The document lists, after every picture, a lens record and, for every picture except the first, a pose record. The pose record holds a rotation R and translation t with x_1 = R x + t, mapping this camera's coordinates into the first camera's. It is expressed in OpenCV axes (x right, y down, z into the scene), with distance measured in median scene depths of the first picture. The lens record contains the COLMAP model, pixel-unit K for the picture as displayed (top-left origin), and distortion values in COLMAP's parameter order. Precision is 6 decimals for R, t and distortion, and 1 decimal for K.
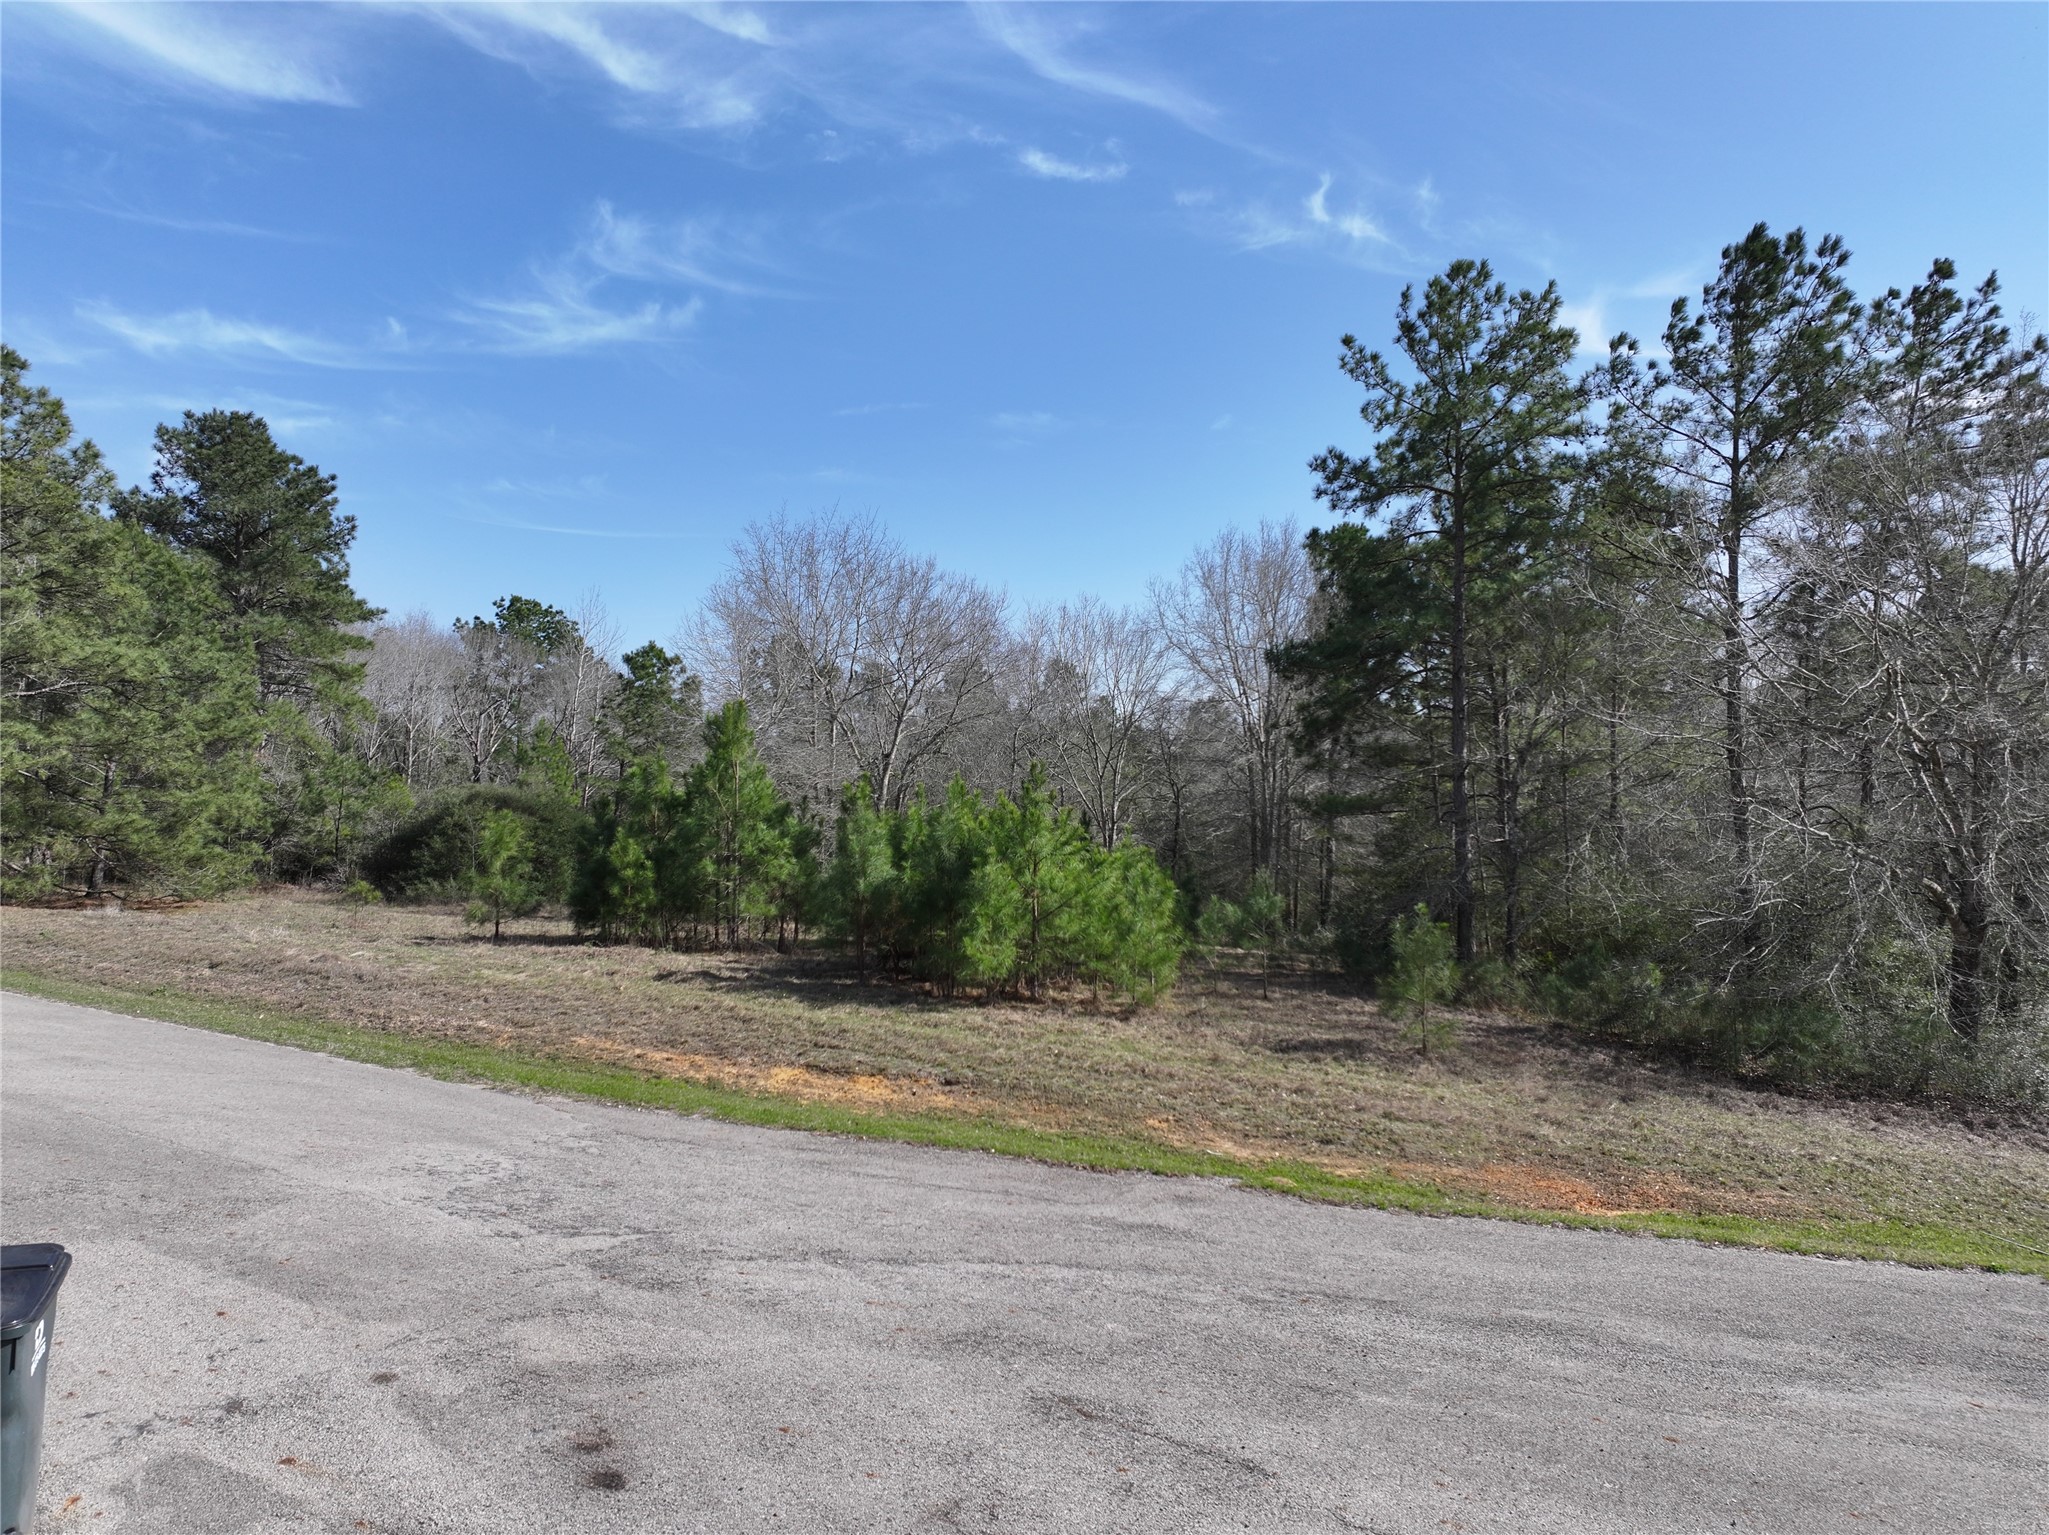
lens RADIAL K [[1434.7, 0, 1029.5], [0, 1434.7, 760.8], [0, 0, 1]] dist [0.001287, 0.011868]
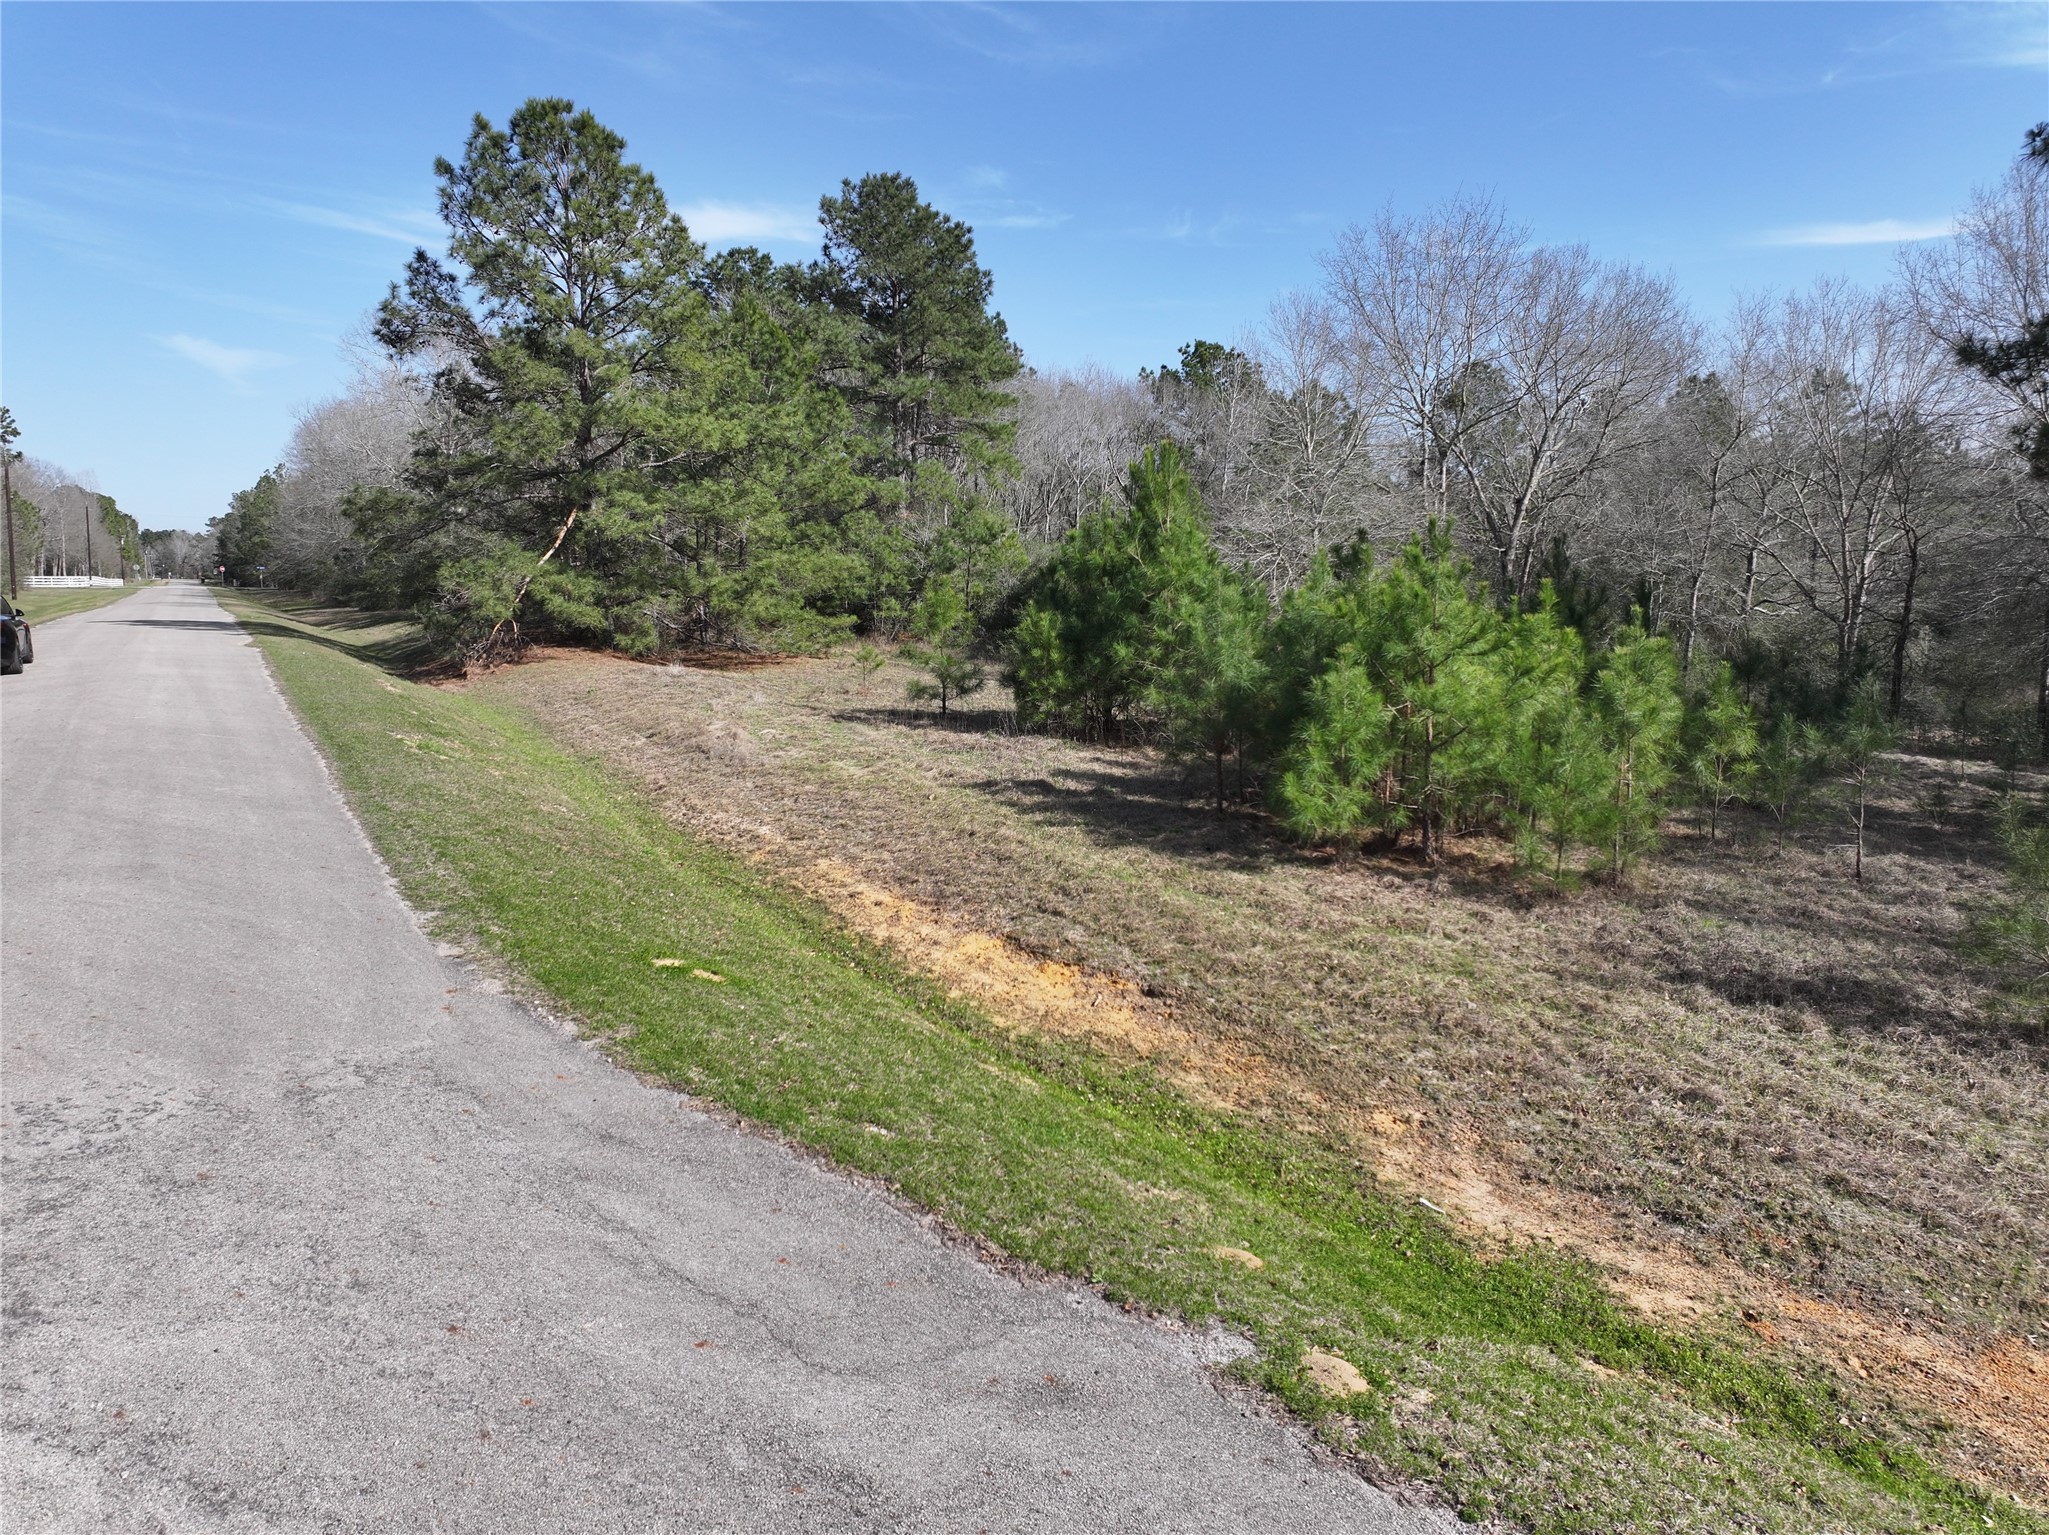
lens RADIAL K [[1434.7, 0, 1017.7], [0, 1434.7, 777.0], [0, 0, 1]] dist [0.001287, 0.011868]
pose [[0.869850, 0.070069, -0.488315, 0.065406], [0.021497, 0.983537, 0.179421, -0.001891], [0.492848, -0.166567, 0.854024, 0.114350]]
